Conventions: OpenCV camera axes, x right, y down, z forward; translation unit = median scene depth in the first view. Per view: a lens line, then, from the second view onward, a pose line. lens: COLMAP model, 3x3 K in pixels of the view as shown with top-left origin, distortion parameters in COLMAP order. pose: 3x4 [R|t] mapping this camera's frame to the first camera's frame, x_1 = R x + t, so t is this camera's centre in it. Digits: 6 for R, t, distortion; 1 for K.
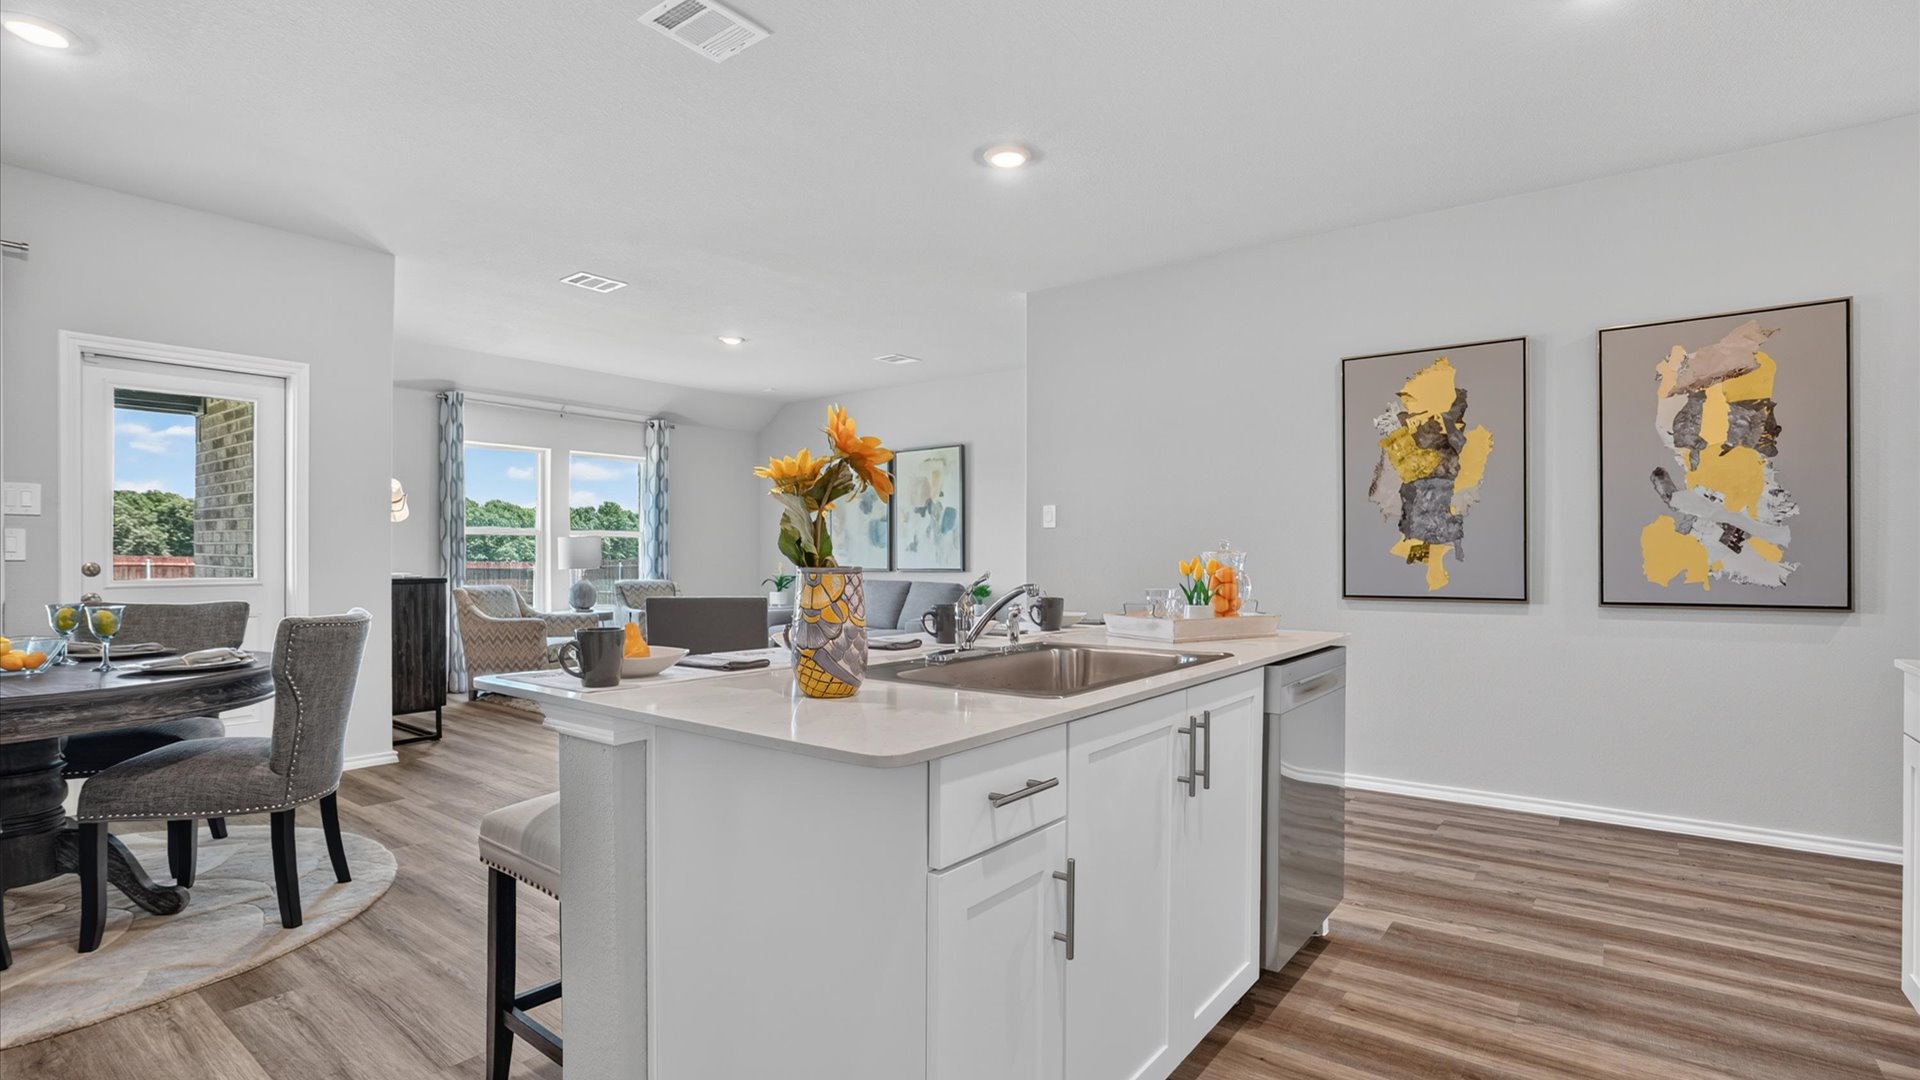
lens RADIAL K [[881.3, 0, 957.3], [0, 881.3, 553.3], [0, 0, 1]] dist [-0.025532, 0.001750]
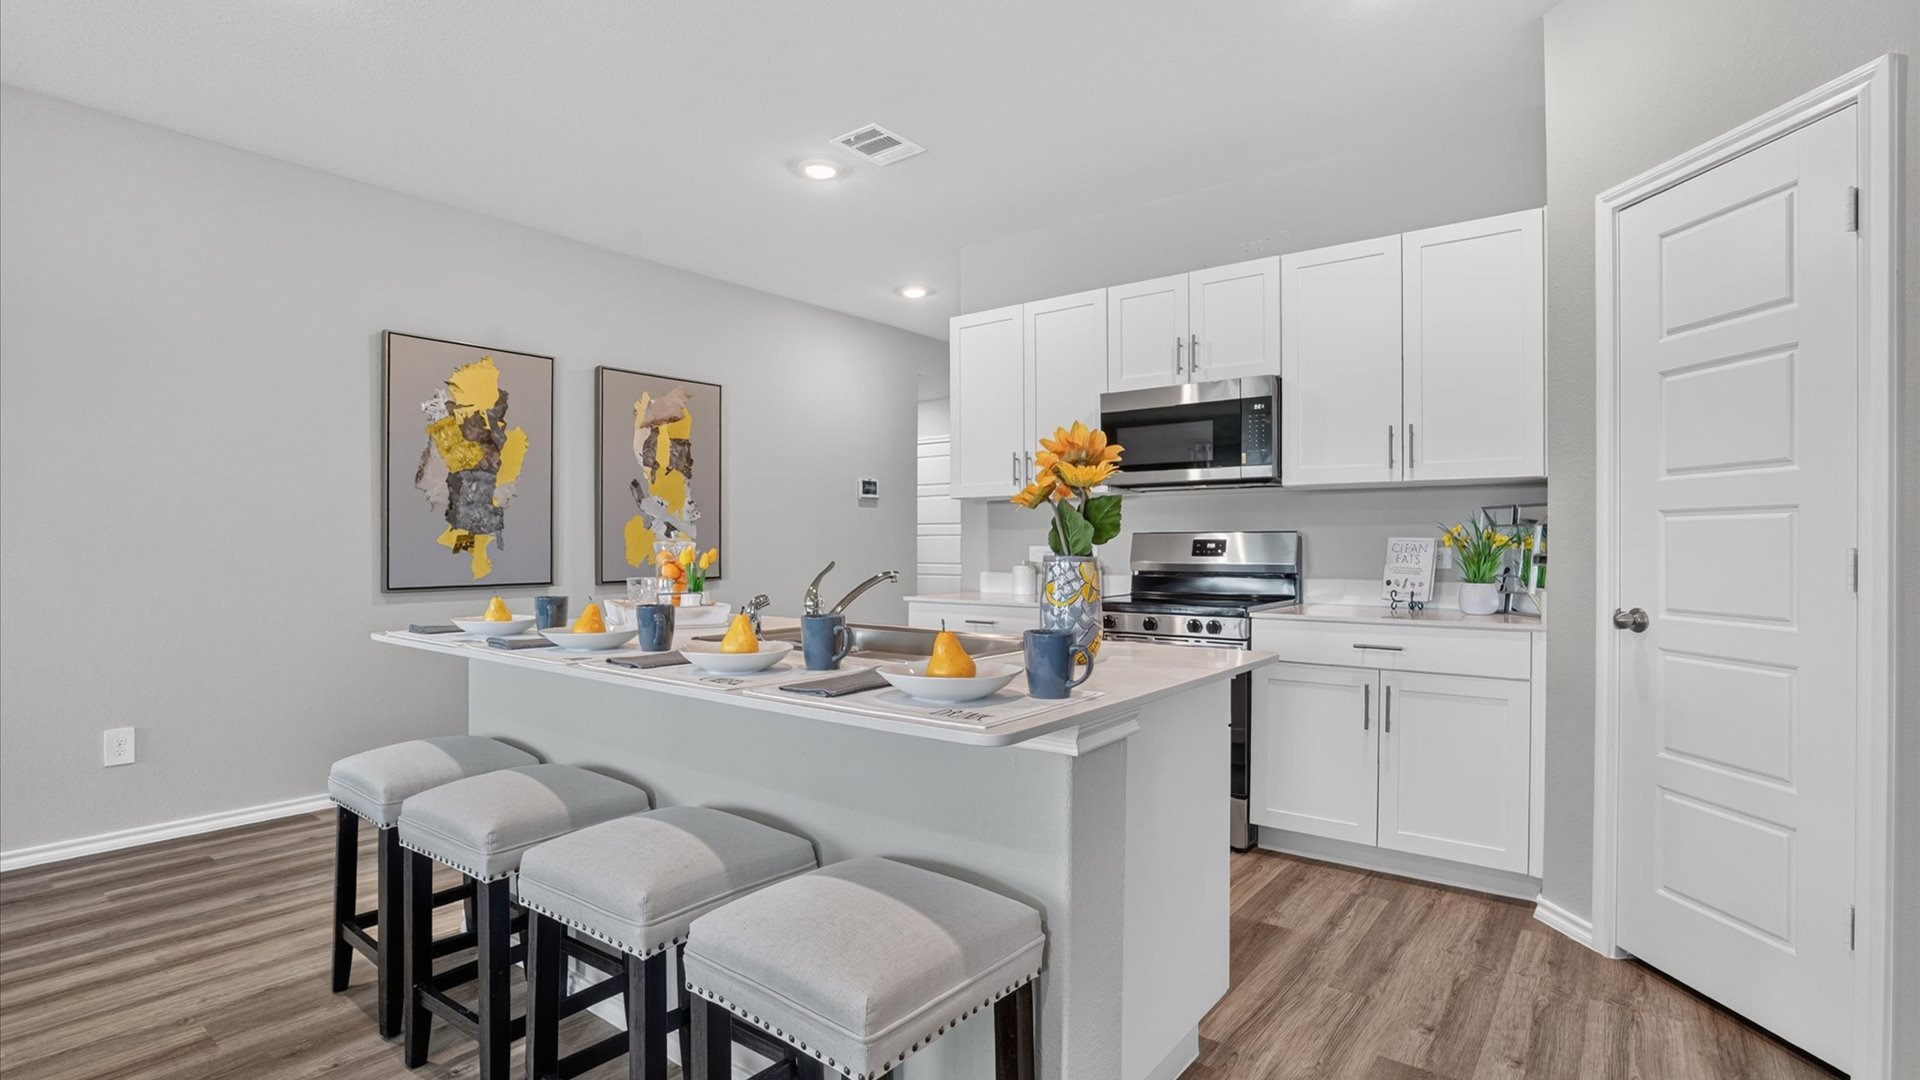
lens RADIAL K [[946.2, 0, 942.0], [0, 946.2, 536.5], [0, 0, 1]] dist [-0.014050, 0.007532]
pose [[0.029601, 0.008045, 0.999529, -0.568356], [-0.000740, 0.999968, -0.008027, 0.000989], [-0.999562, -0.000502, 0.029606, 0.423439]]
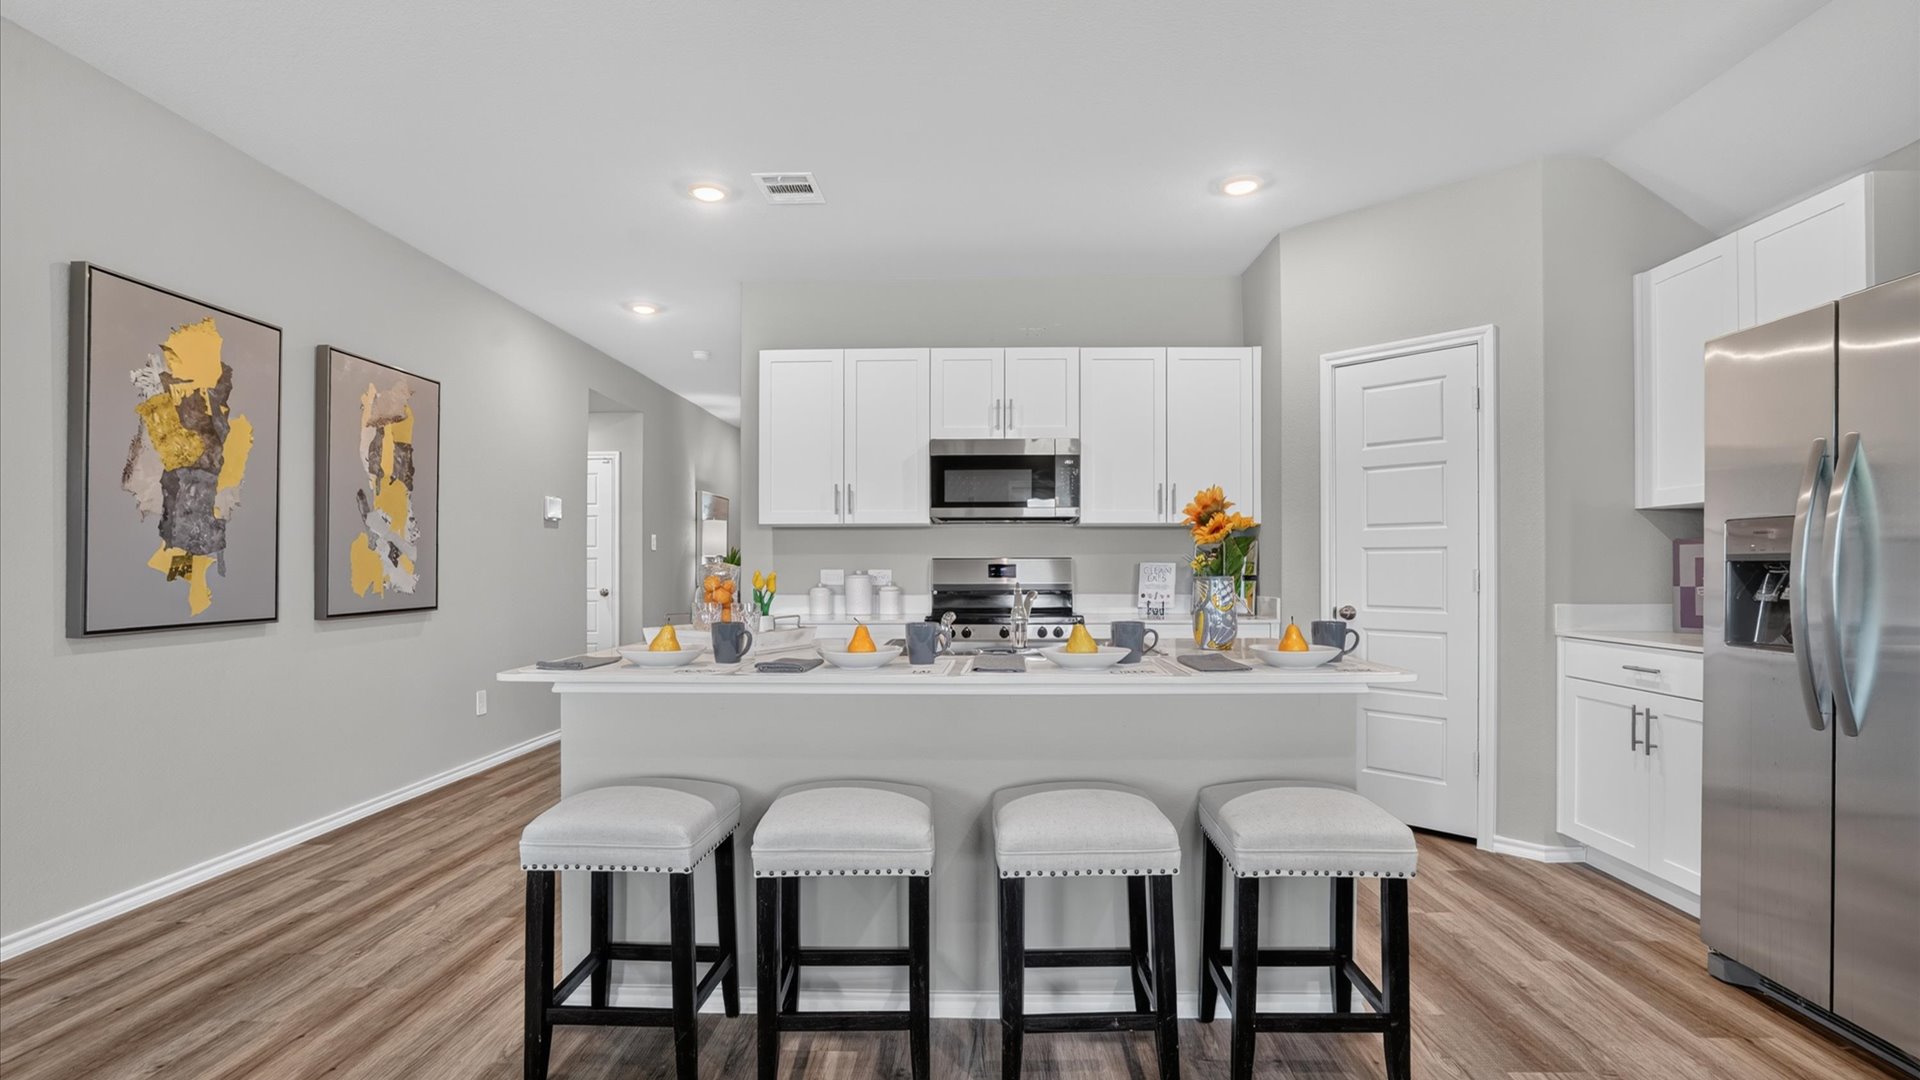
lens RADIAL K [[945.8, 0, 973.9], [0, 945.8, 556.8], [0, 0, 1]] dist [-0.022508, 0.004959]
pose [[-0.592302, 0.011485, 0.805634, -0.533655], [0.000670, 0.999905, -0.013762, 0.003159], [-0.805716, -0.007612, -0.592254, 0.951326]]
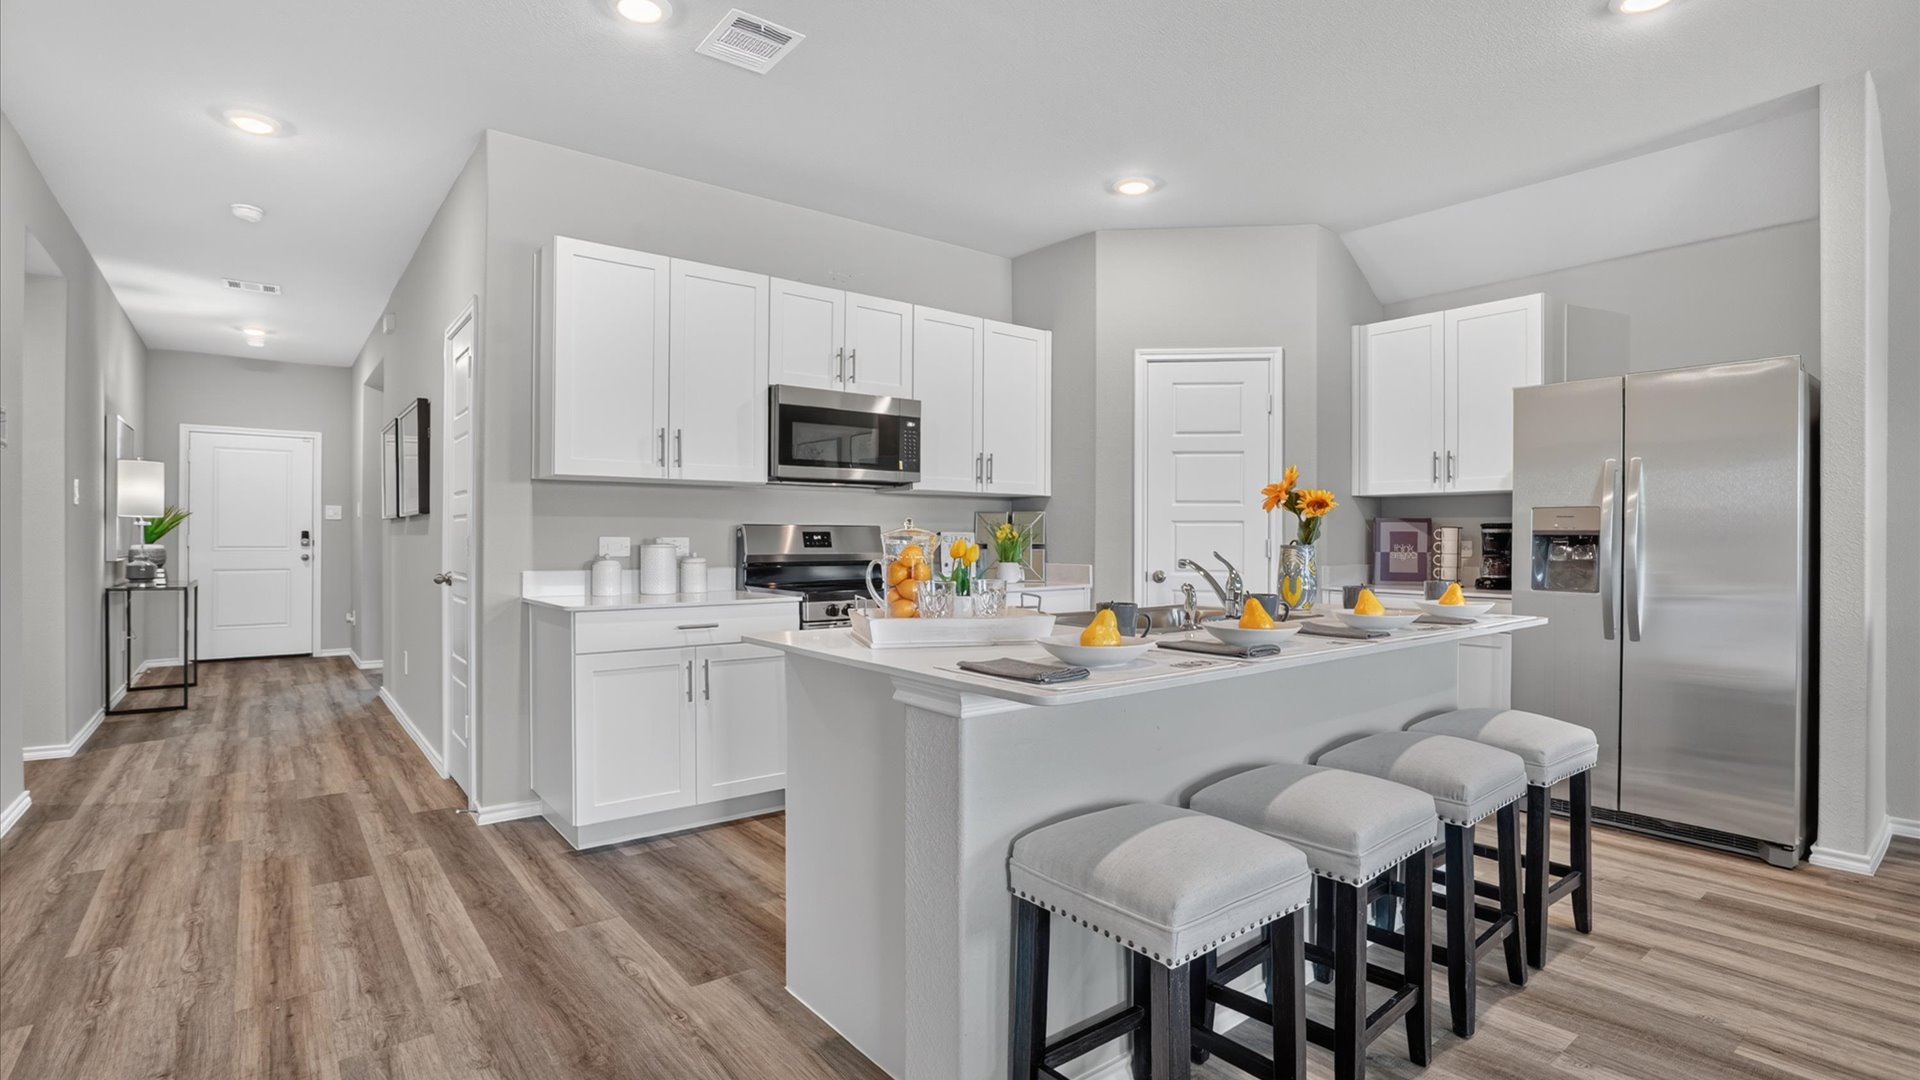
lens RADIAL K [[945.8, 0, 977.0], [0, 945.8, 536.4], [0, 0, 1]] dist [-0.022508, 0.004959]
pose [[-0.975135, -0.003930, 0.221579, 0.033689], [-0.004400, 0.999989, -0.001626, 0.002521], [-0.221570, -0.002560, -0.975141, 1.234078]]
